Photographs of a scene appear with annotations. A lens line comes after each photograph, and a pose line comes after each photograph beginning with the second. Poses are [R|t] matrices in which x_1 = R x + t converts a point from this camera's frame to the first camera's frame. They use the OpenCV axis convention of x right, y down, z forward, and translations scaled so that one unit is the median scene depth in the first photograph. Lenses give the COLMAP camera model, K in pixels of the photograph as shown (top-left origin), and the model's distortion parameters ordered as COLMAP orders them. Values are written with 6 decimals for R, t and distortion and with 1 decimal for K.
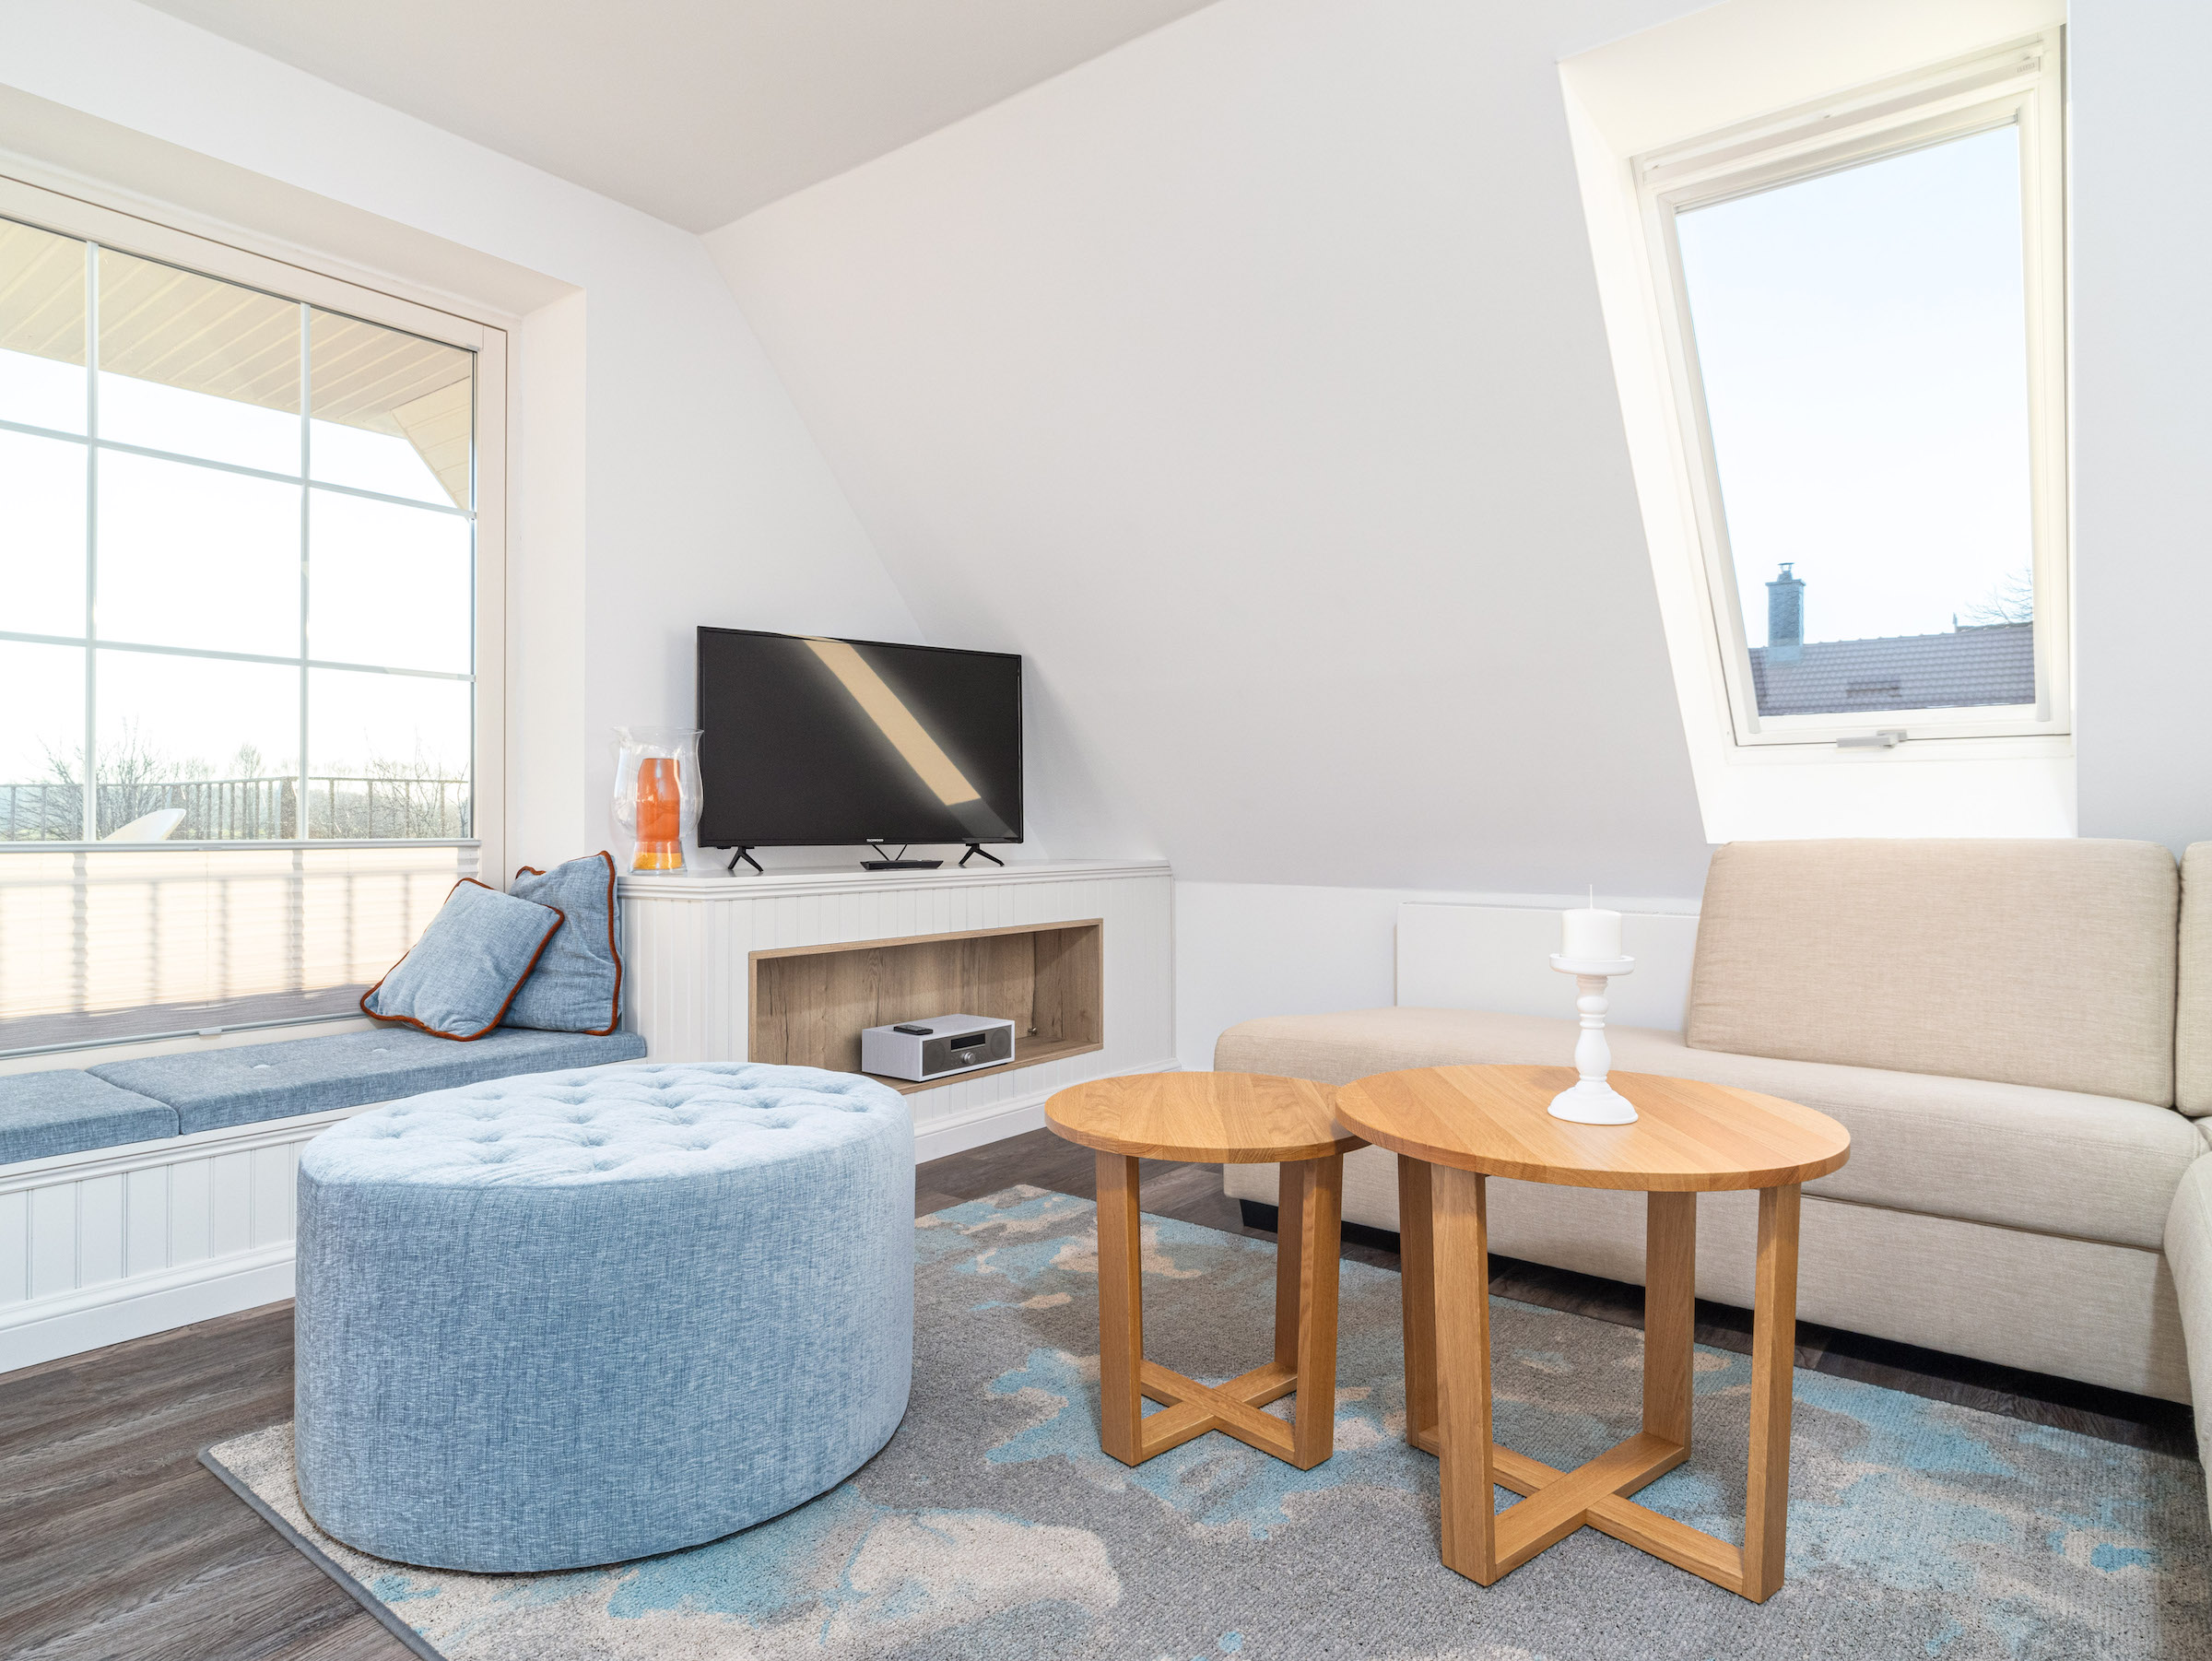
lens RADIAL K [[1281.2, 0, 1101.8], [0, 1281.2, 821.0], [0, 0, 1]] dist [0.016999, -0.001428]
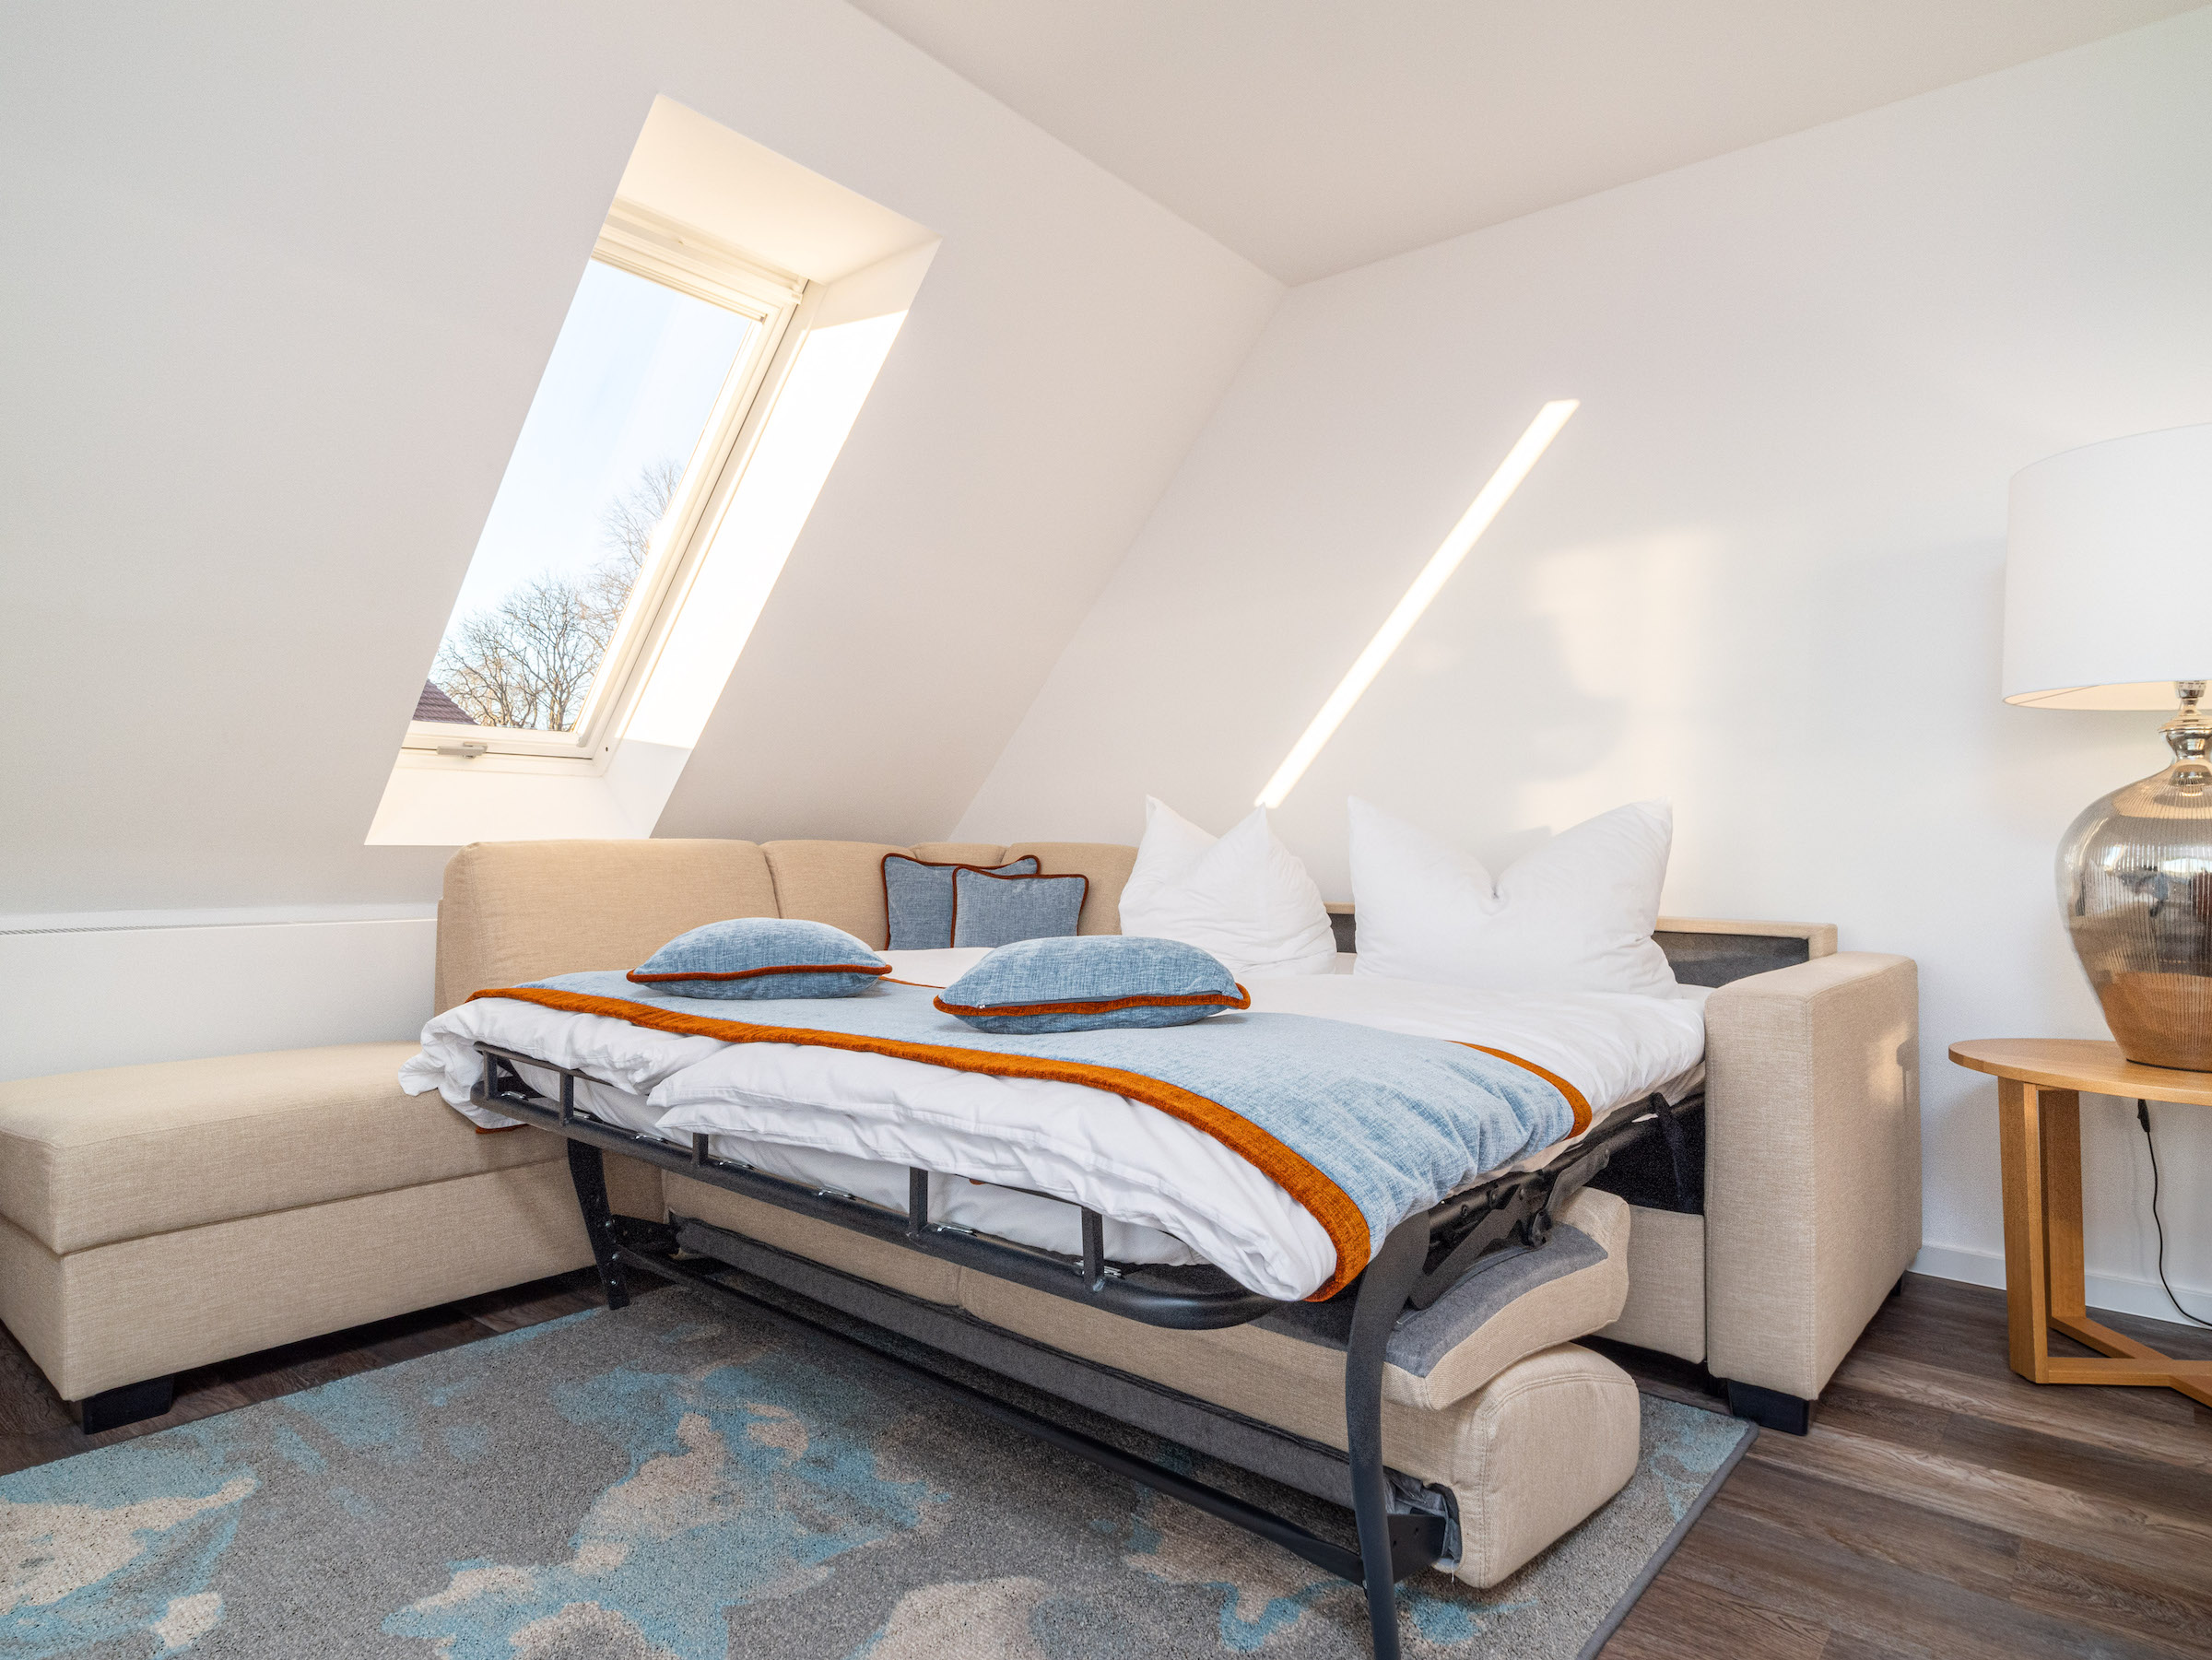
lens RADIAL K [[1281.2, 0, 1101.8], [0, 1281.2, 820.5], [0, 0, 1]] dist [0.016999, -0.001428]
pose [[0.043754, 0.018083, 0.998879, -0.437376], [-0.013443, 0.999756, -0.017510, 0.008473], [-0.998952, -0.012662, 0.043986, 0.389072]]
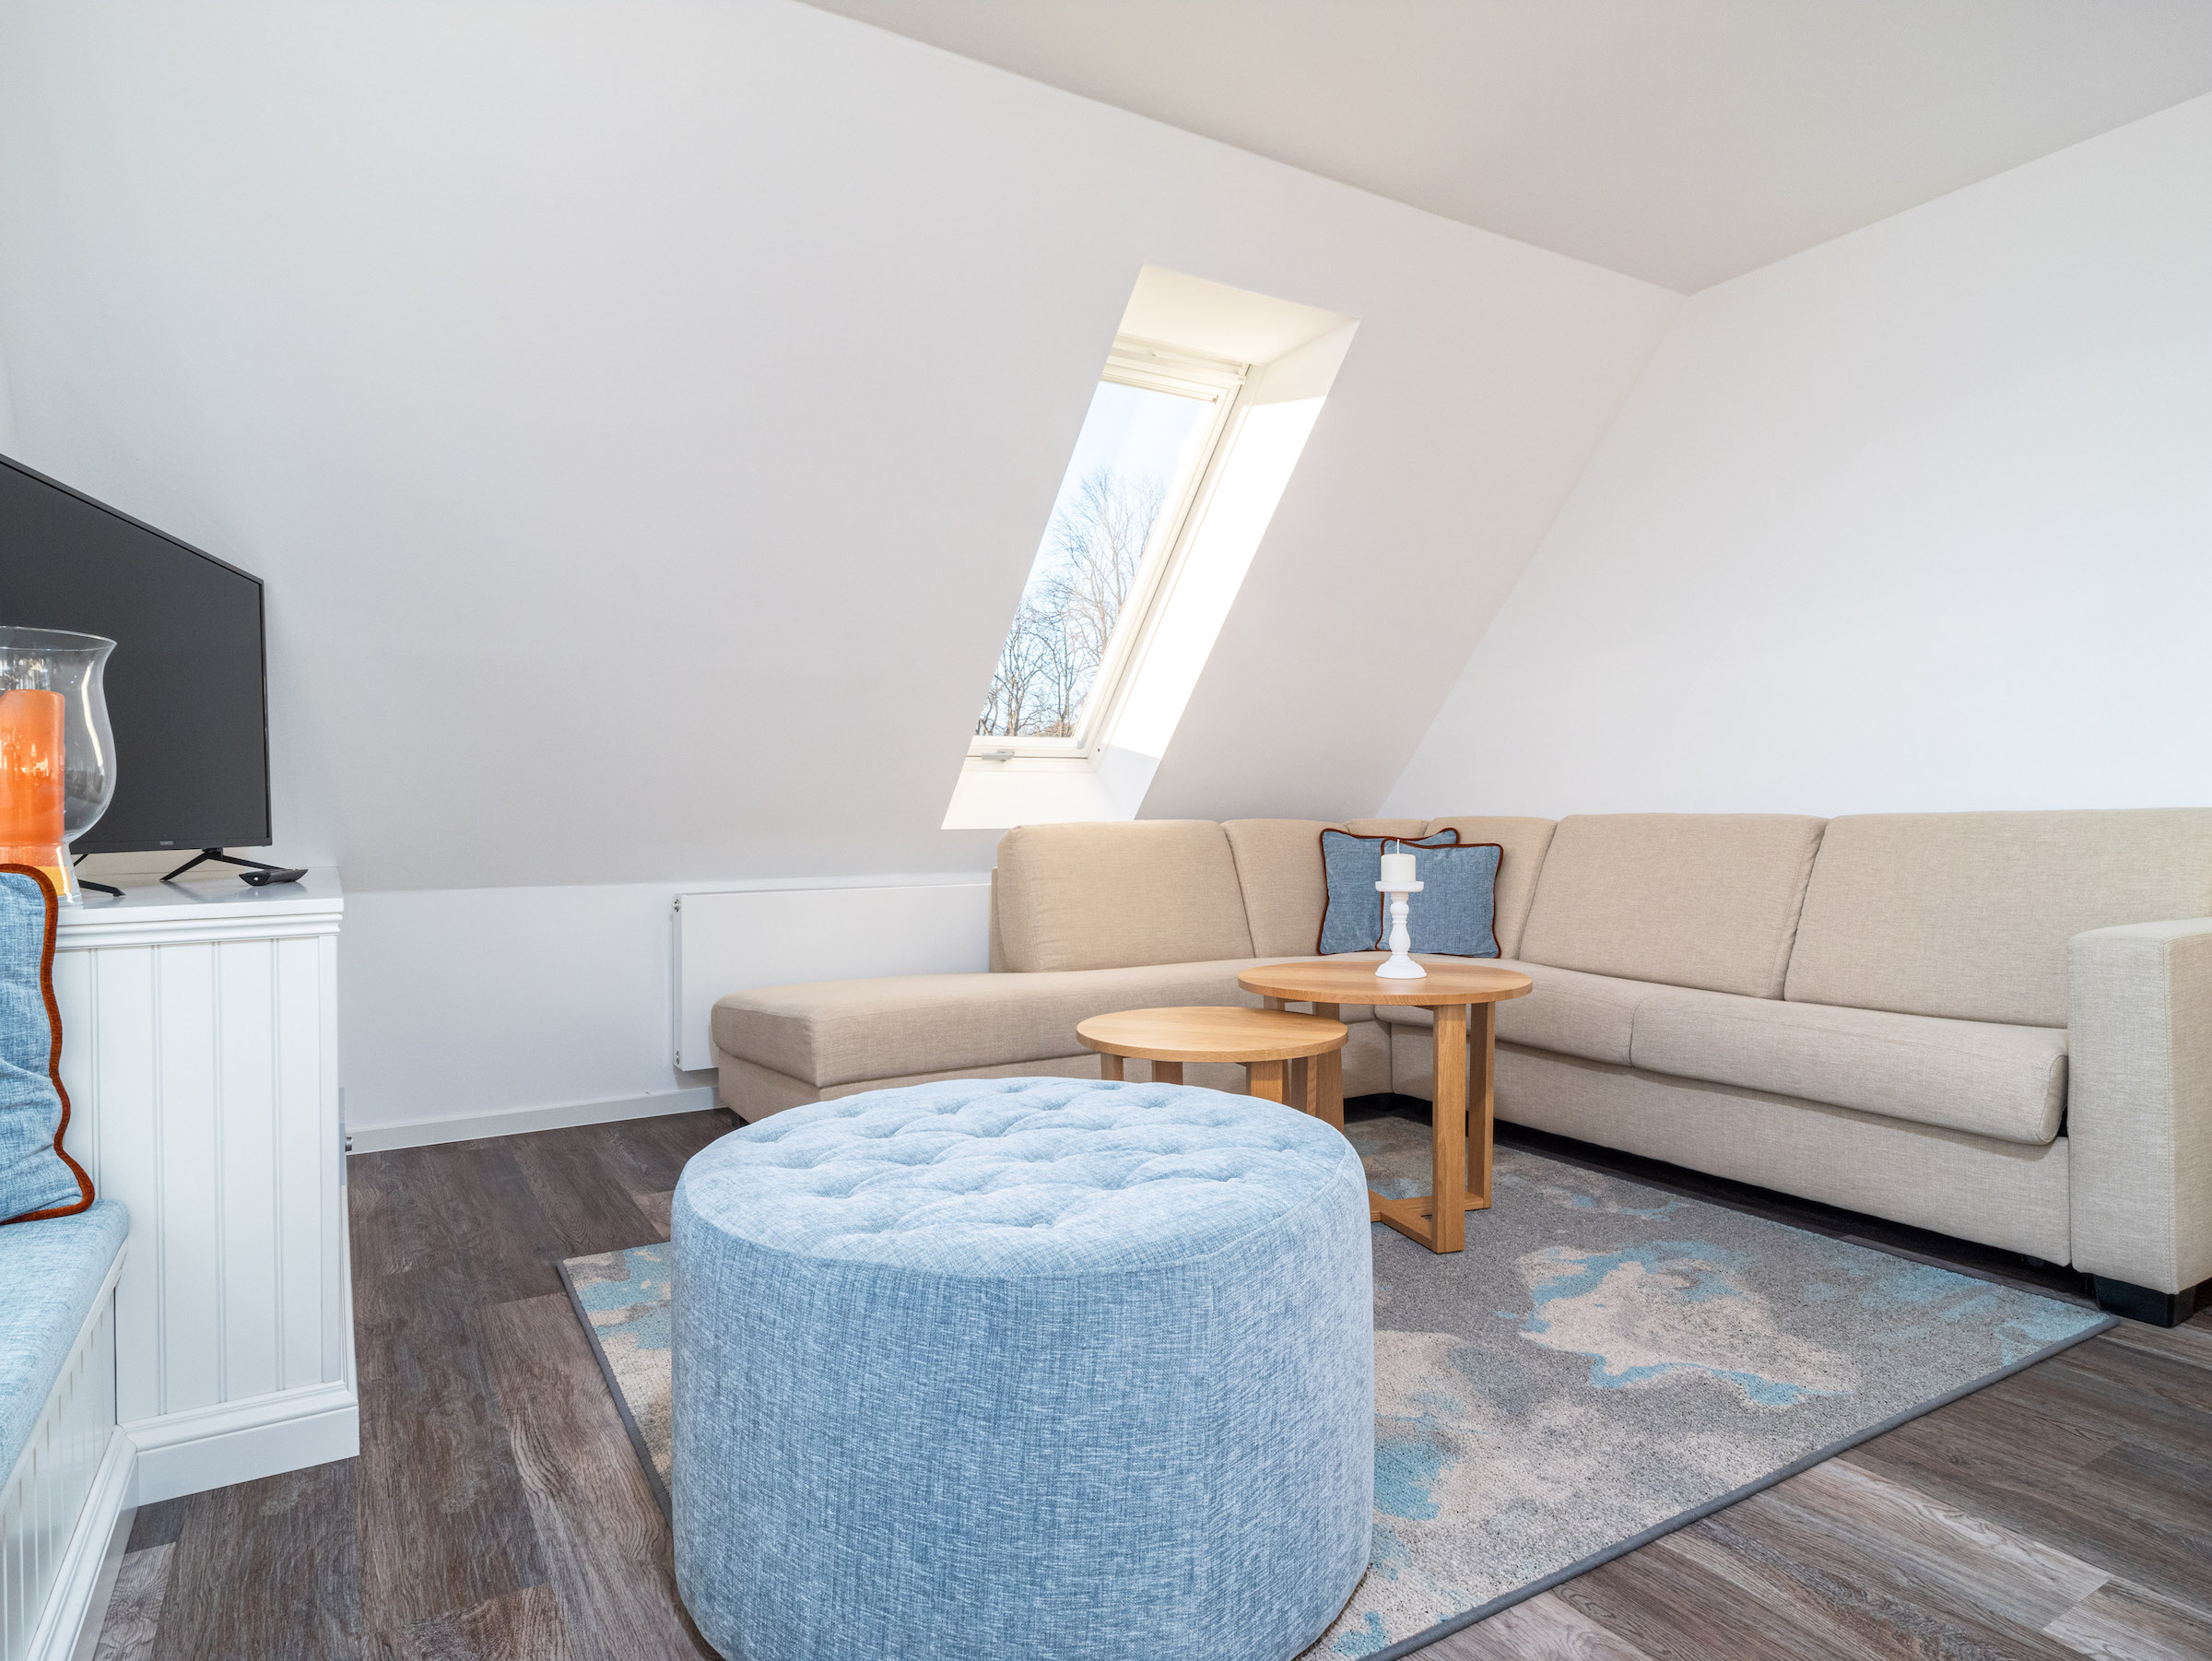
lens RADIAL K [[1254.6, 0, 1102.3], [0, 1254.6, 820.3], [0, 0, 1]] dist [-0.003257, -0.000972]
pose [[0.369573, -0.003695, 0.929194, -0.612537], [0.009462, 0.999955, 0.000212, 0.009136], [-0.929154, 0.008714, 0.369591, 0.359713]]
